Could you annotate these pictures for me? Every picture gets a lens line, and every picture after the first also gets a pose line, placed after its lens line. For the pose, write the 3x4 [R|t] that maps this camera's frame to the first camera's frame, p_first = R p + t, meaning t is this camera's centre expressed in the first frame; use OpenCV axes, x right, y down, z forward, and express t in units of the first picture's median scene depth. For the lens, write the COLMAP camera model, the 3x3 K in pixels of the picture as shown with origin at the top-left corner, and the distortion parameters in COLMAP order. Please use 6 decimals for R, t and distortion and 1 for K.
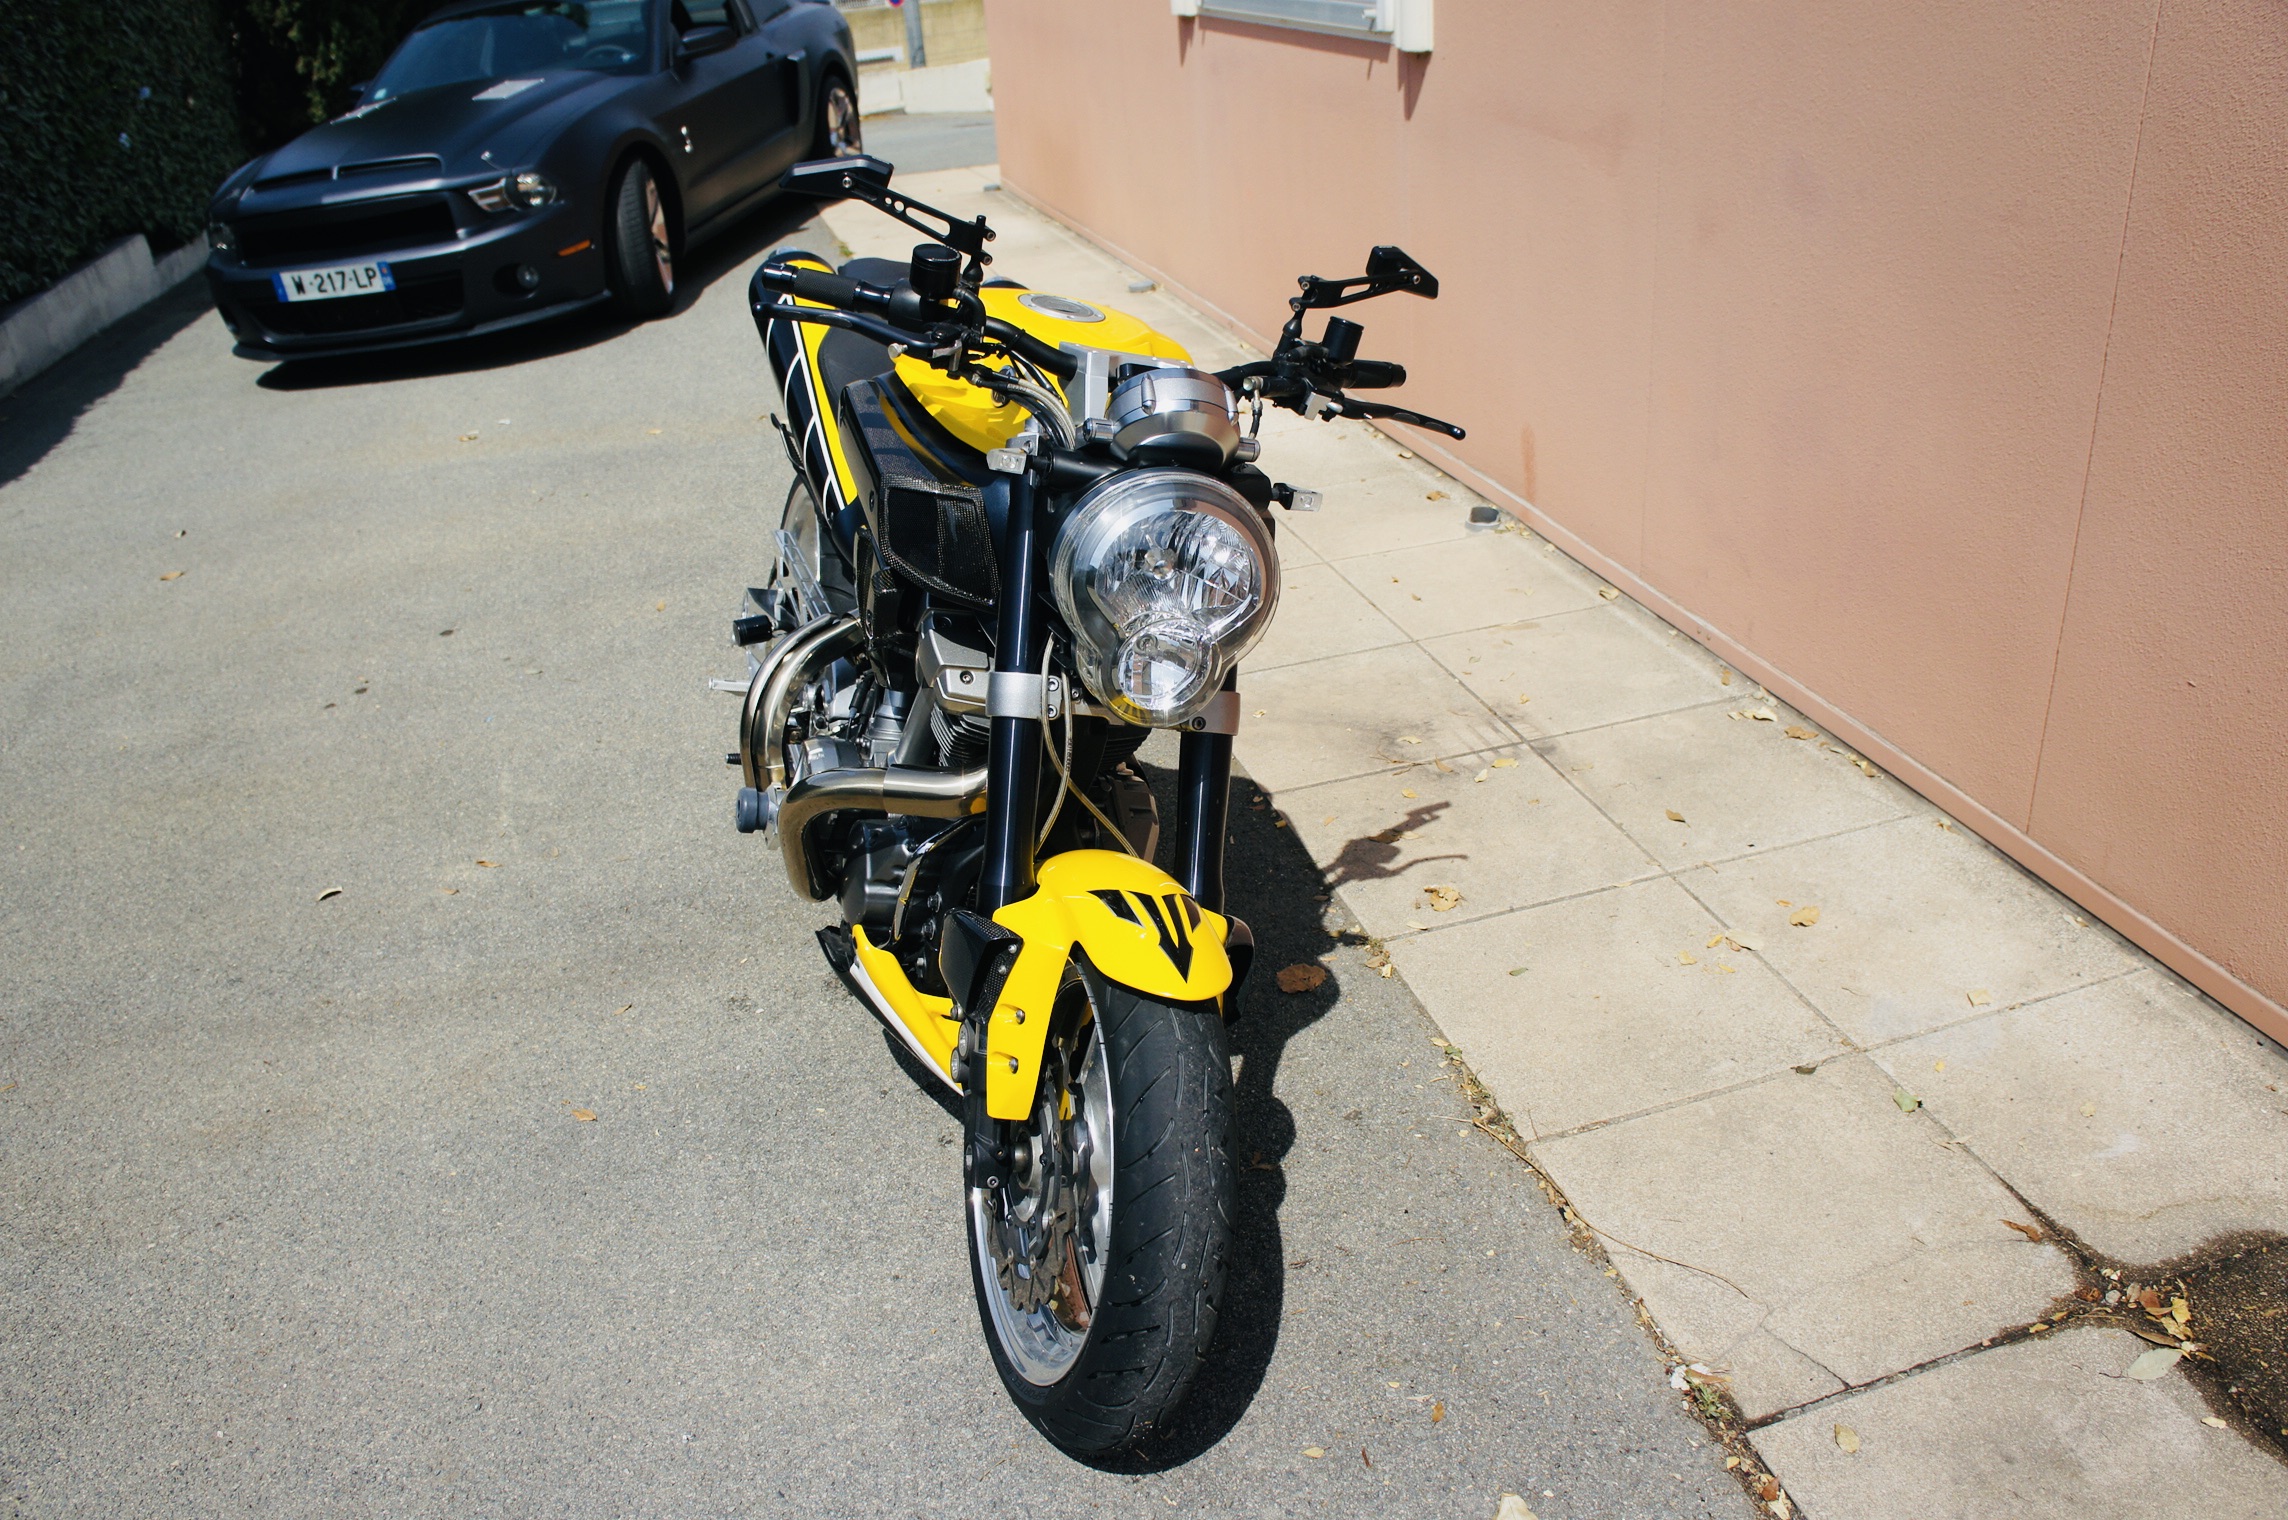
lens RADIAL K [[1871.6, 0, 1145.0], [0, 1871.6, 751.5], [0, 0, 1]] dist [-0.158025, 0.128558]
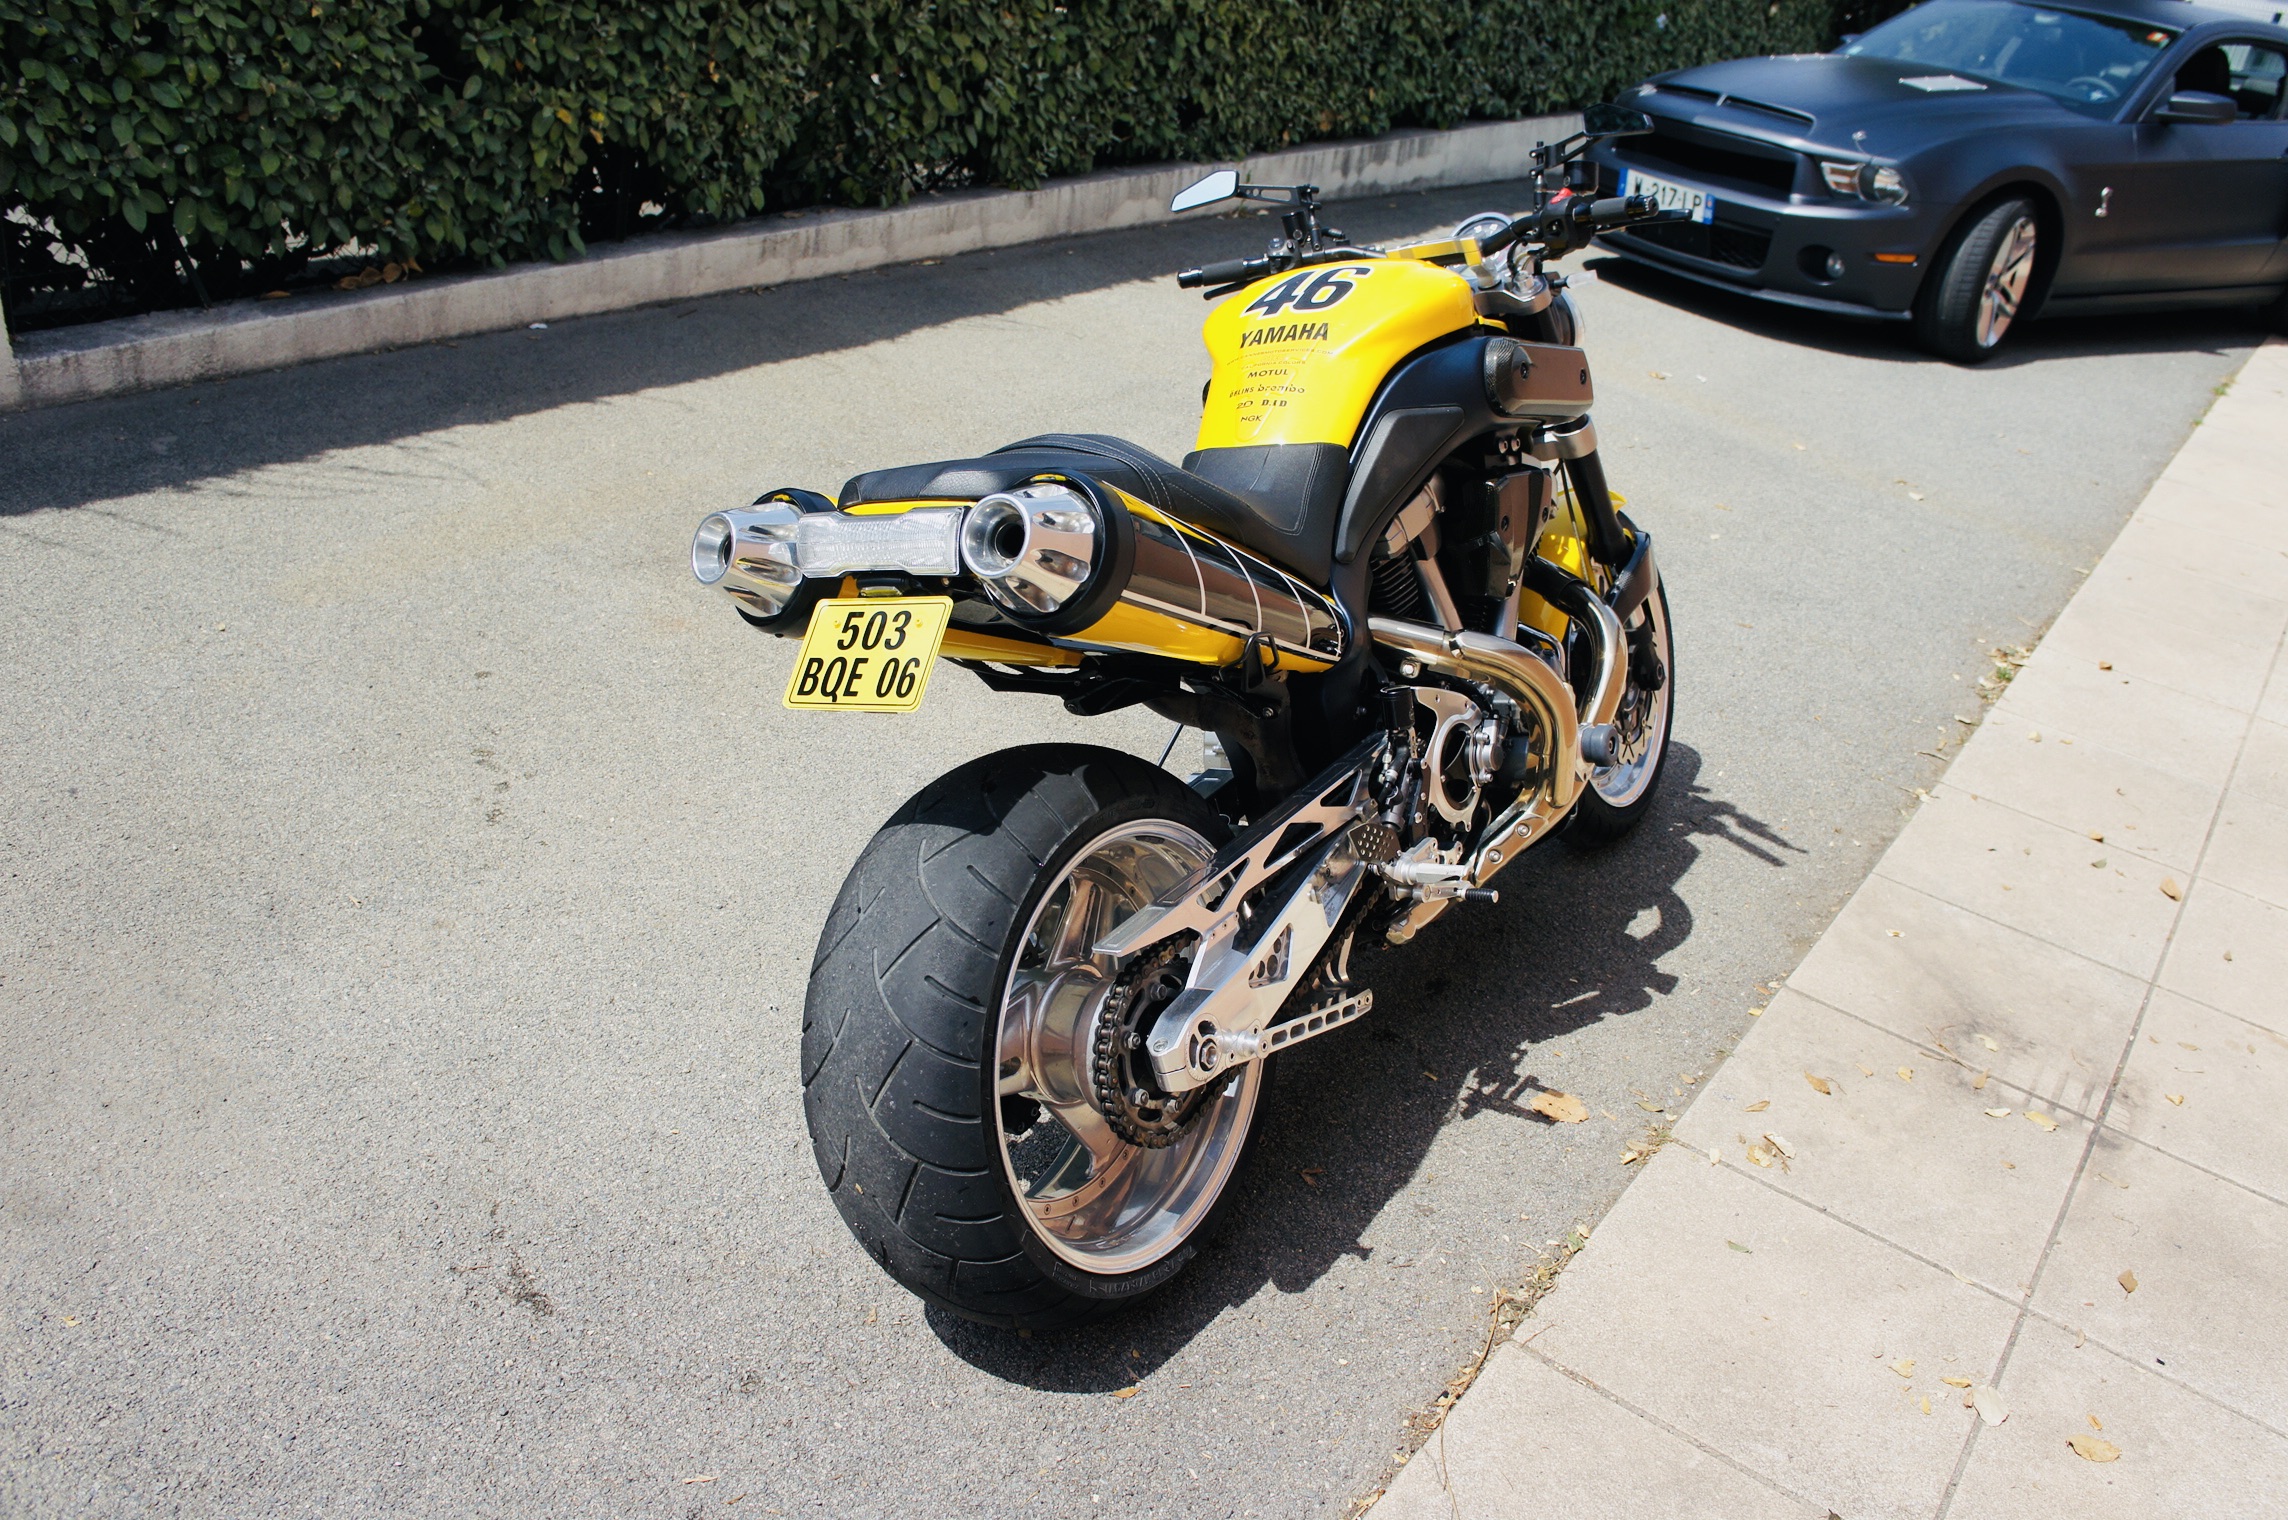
lens RADIAL K [[1884.3, 0, 1092.3], [0, 1884.3, 715.5], [0, 0, 1]] dist [-0.015769, 0.023572]
pose [[0.614847, 0.504204, -0.606416, 0.153760], [-0.510864, 0.840432, 0.180810, -0.035547], [0.600817, 0.198626, 0.774317, 0.025102]]
